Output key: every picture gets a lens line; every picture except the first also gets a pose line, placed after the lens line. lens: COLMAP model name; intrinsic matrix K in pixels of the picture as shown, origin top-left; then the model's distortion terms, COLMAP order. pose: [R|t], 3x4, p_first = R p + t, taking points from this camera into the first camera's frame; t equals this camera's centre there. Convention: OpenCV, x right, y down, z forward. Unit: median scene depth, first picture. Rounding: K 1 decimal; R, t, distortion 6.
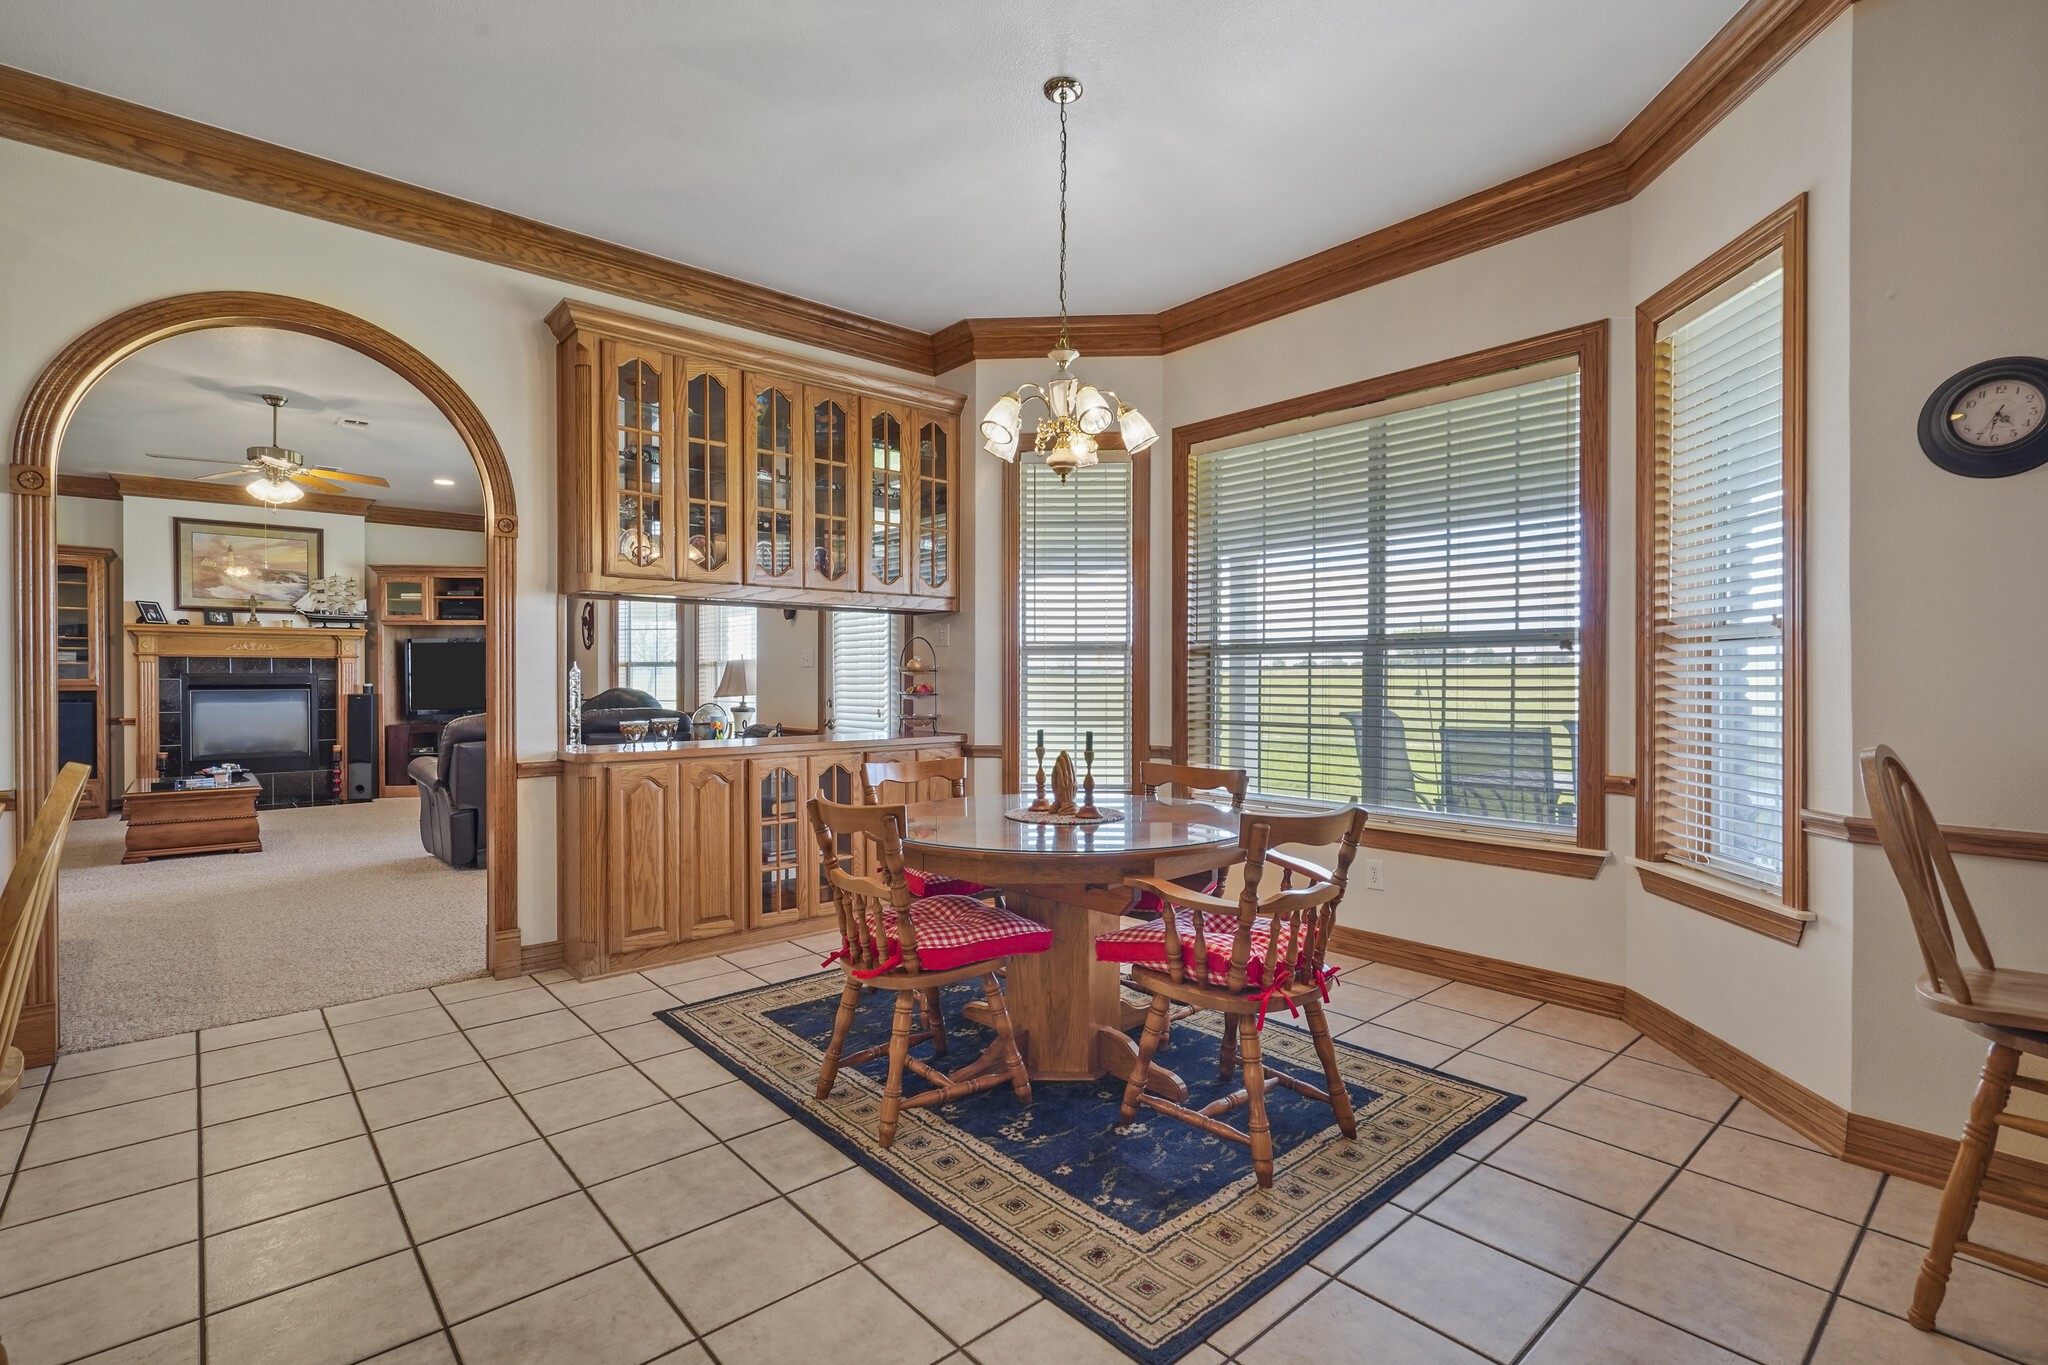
lens RADIAL K [[953.5, 0, 1023.2], [0, 953.5, 682.1], [0, 0, 1]] dist [-0.004948, 0.000497]
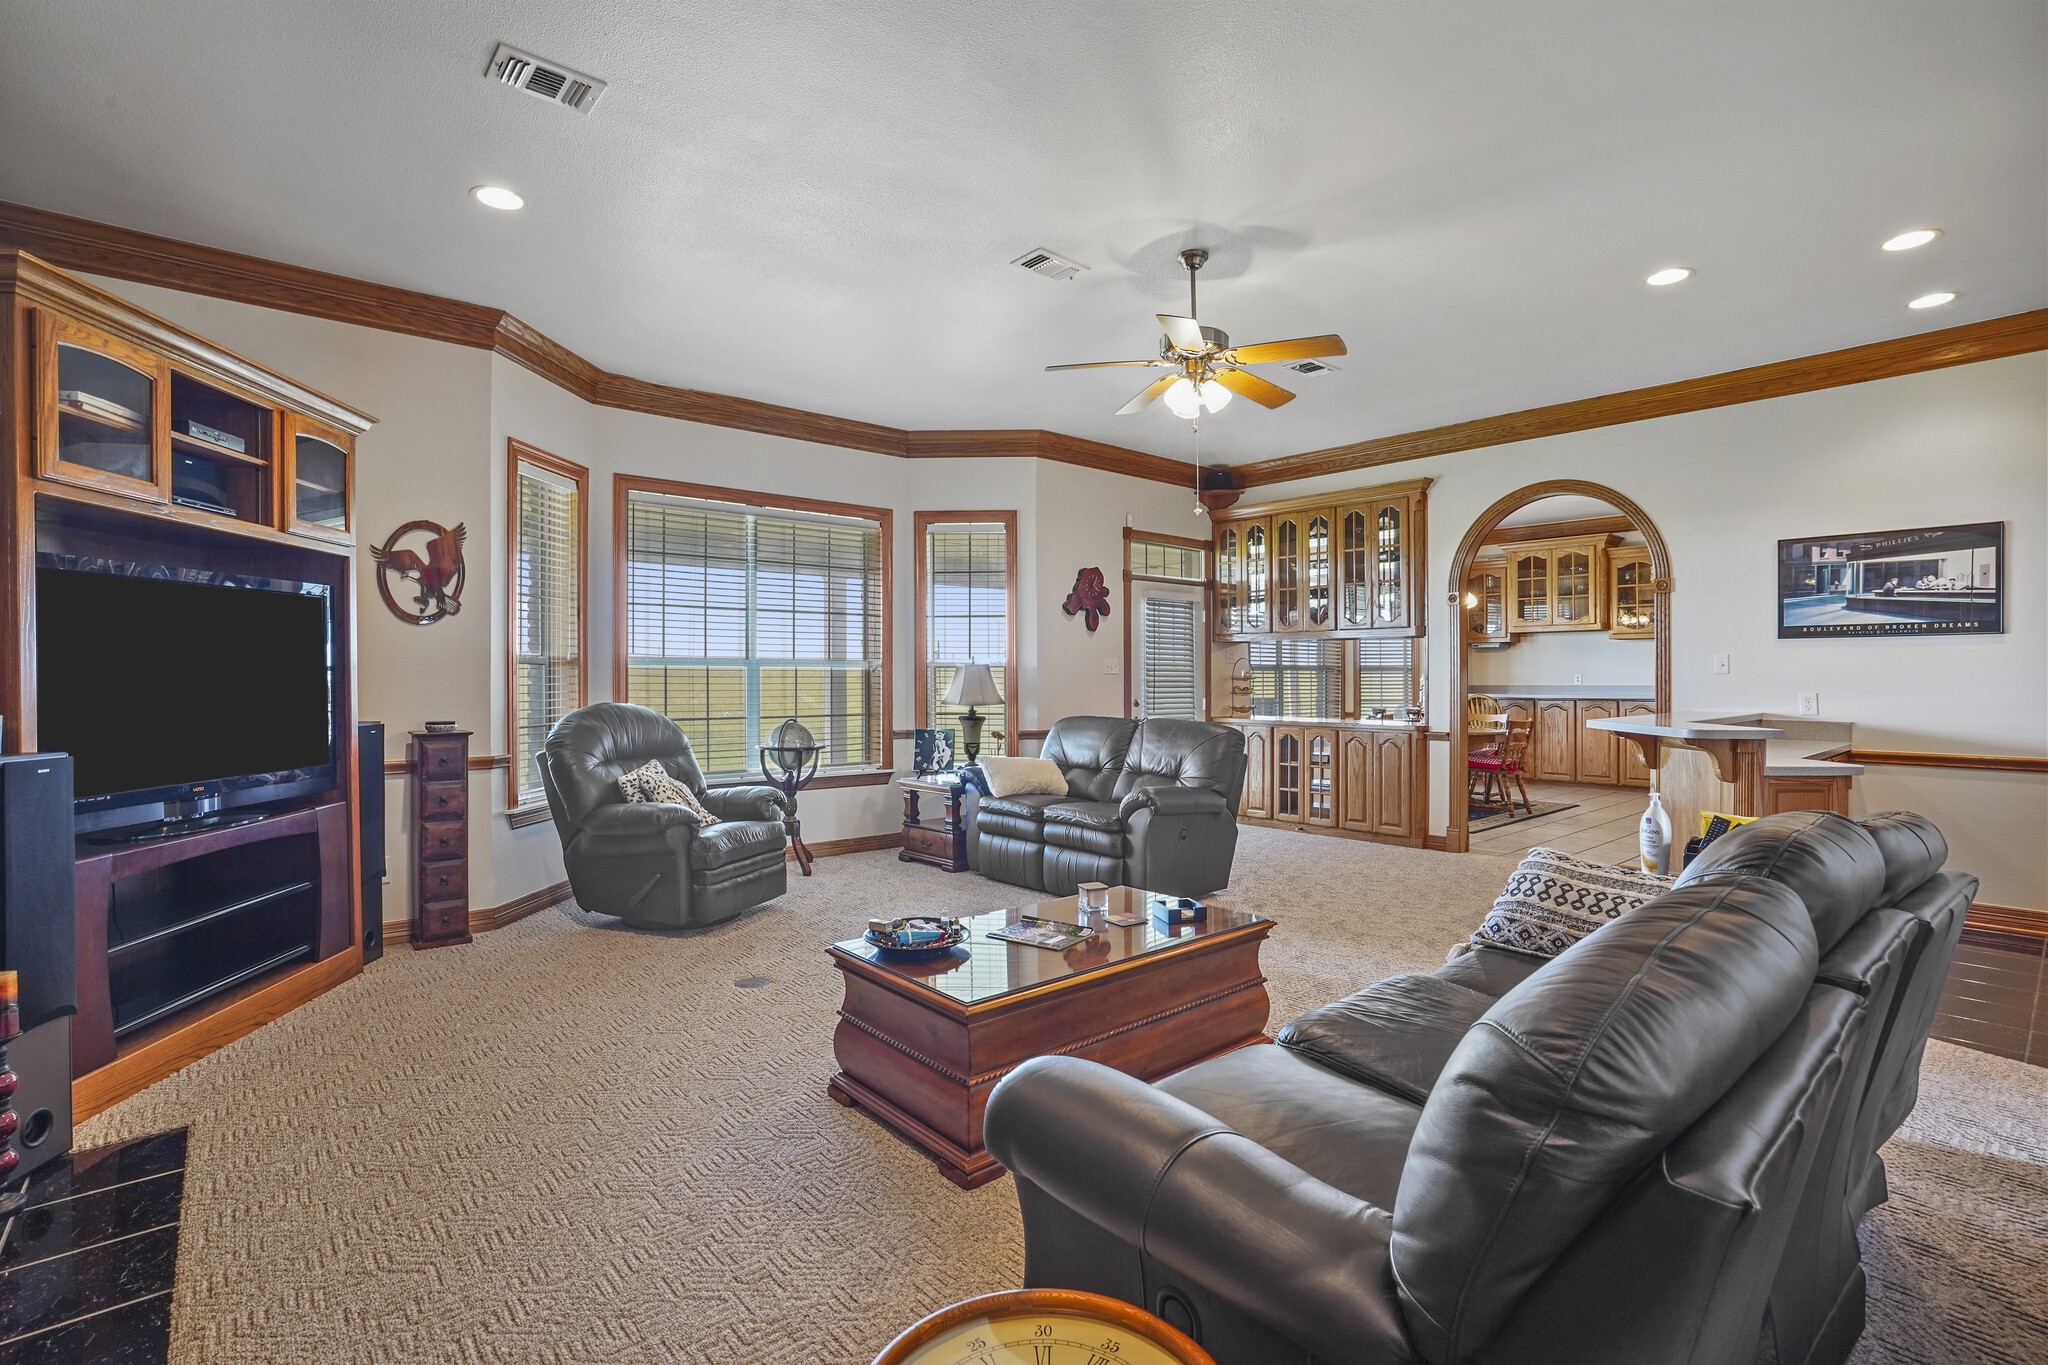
lens RADIAL K [[953.5, 0, 1045.7], [0, 953.5, 679.8], [0, 0, 1]] dist [-0.004948, 0.000497]
pose [[0.007702, -0.005708, 0.999954, -0.977949], [0.007040, 0.999959, 0.005654, -0.007283], [-0.999946, 0.006996, 0.007742, 0.744445]]
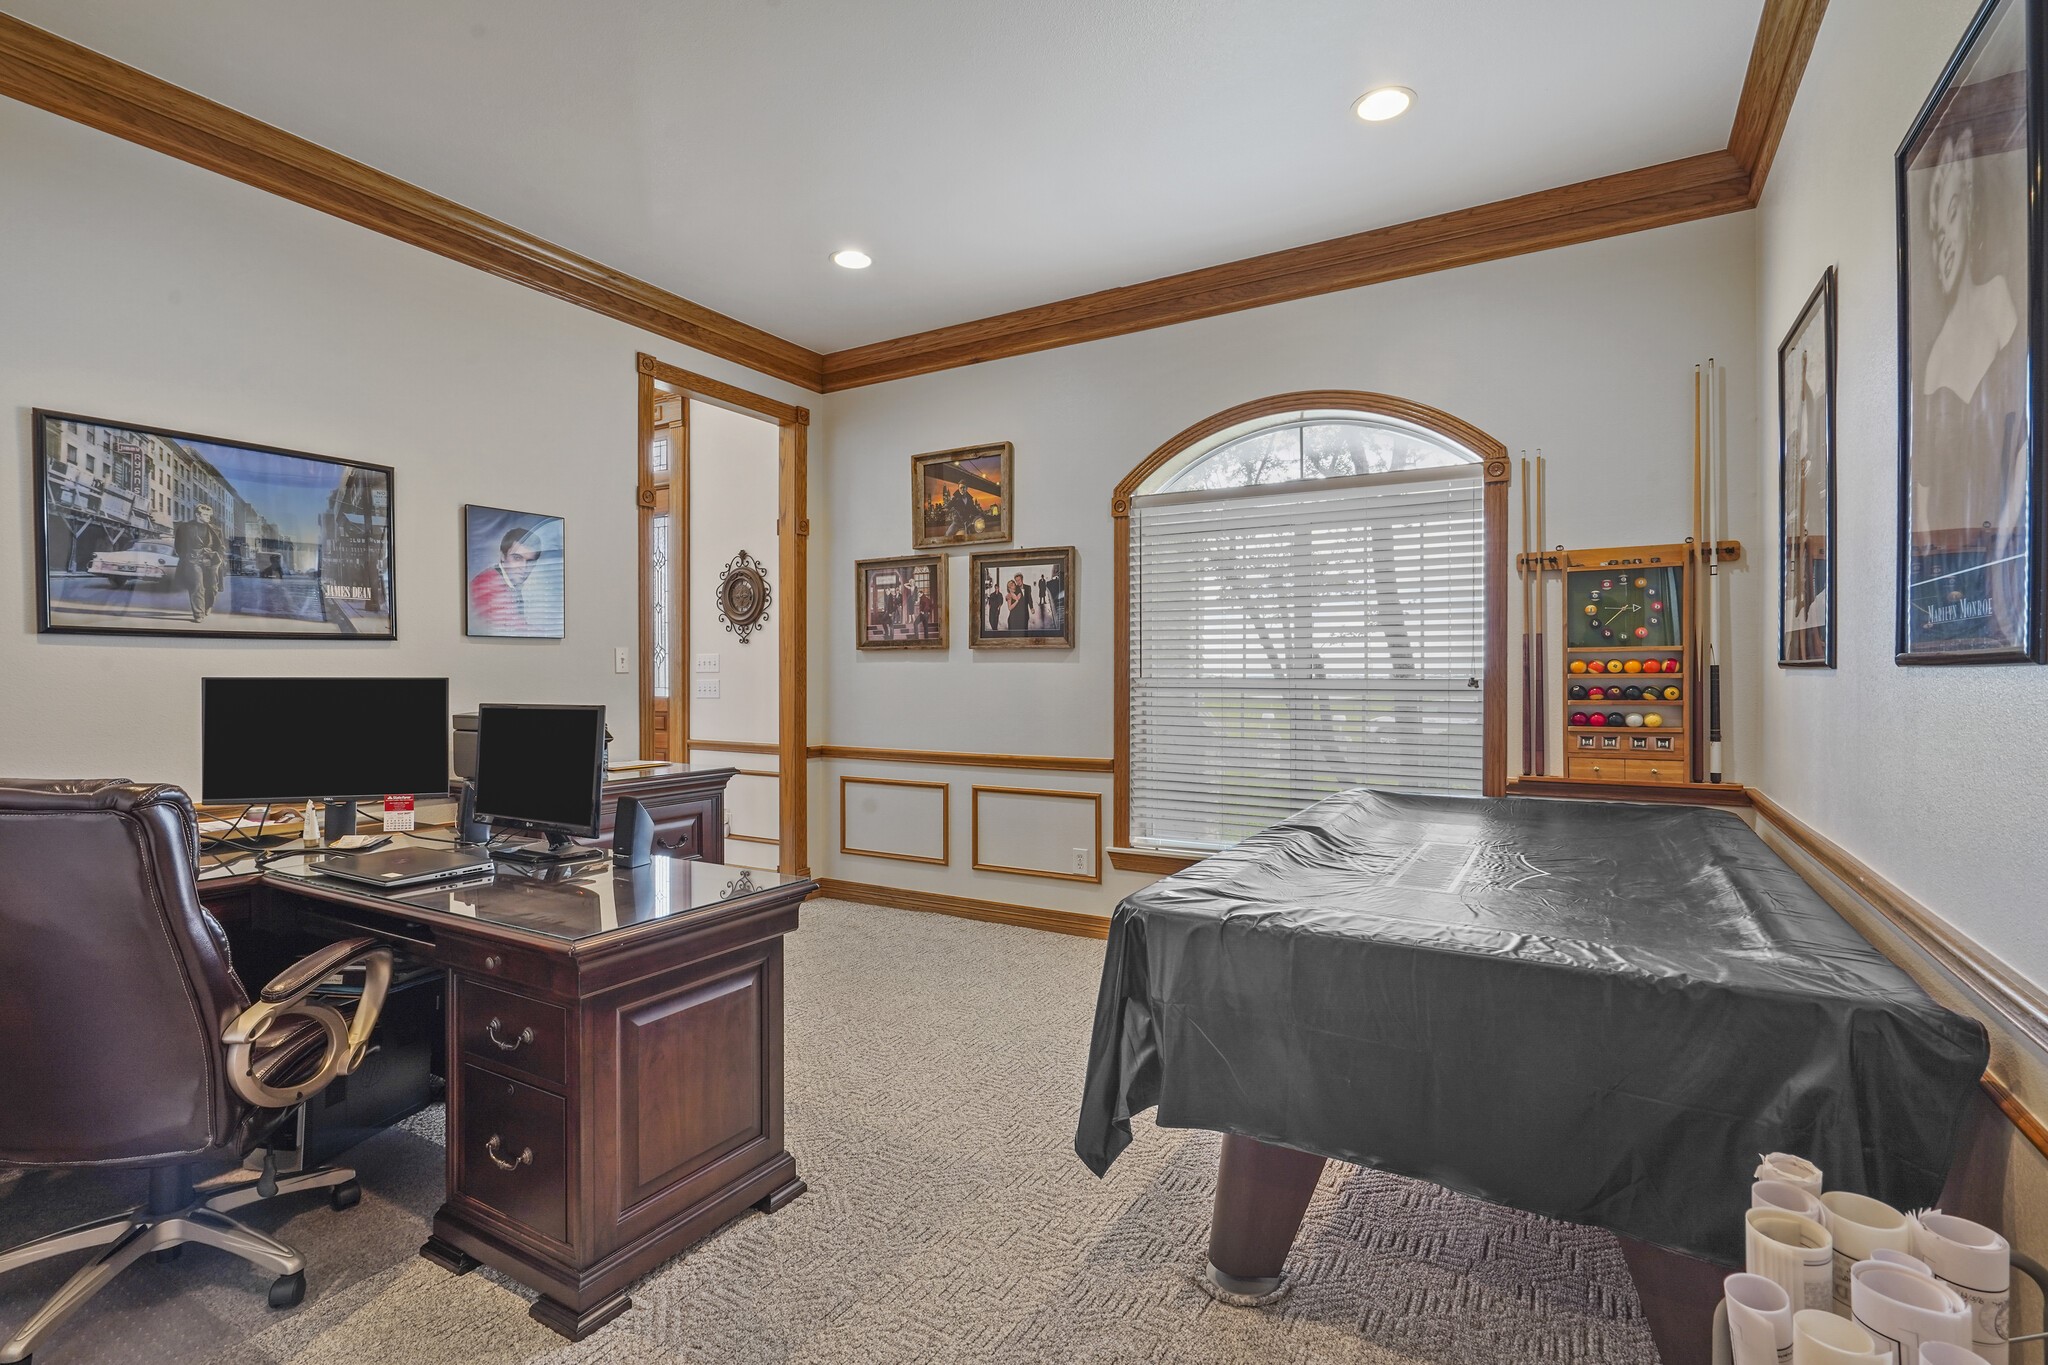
lens RADIAL K [[953.5, 0, 1027.4], [0, 953.5, 671.7], [0, 0, 1]] dist [-0.004948, 0.000497]
pose [[-0.952396, 0.001092, -0.304862, -0.722556], [-0.001095, 0.999975, 0.007001, -0.009665], [0.304862, 0.007001, -0.952371, 0.916296]]
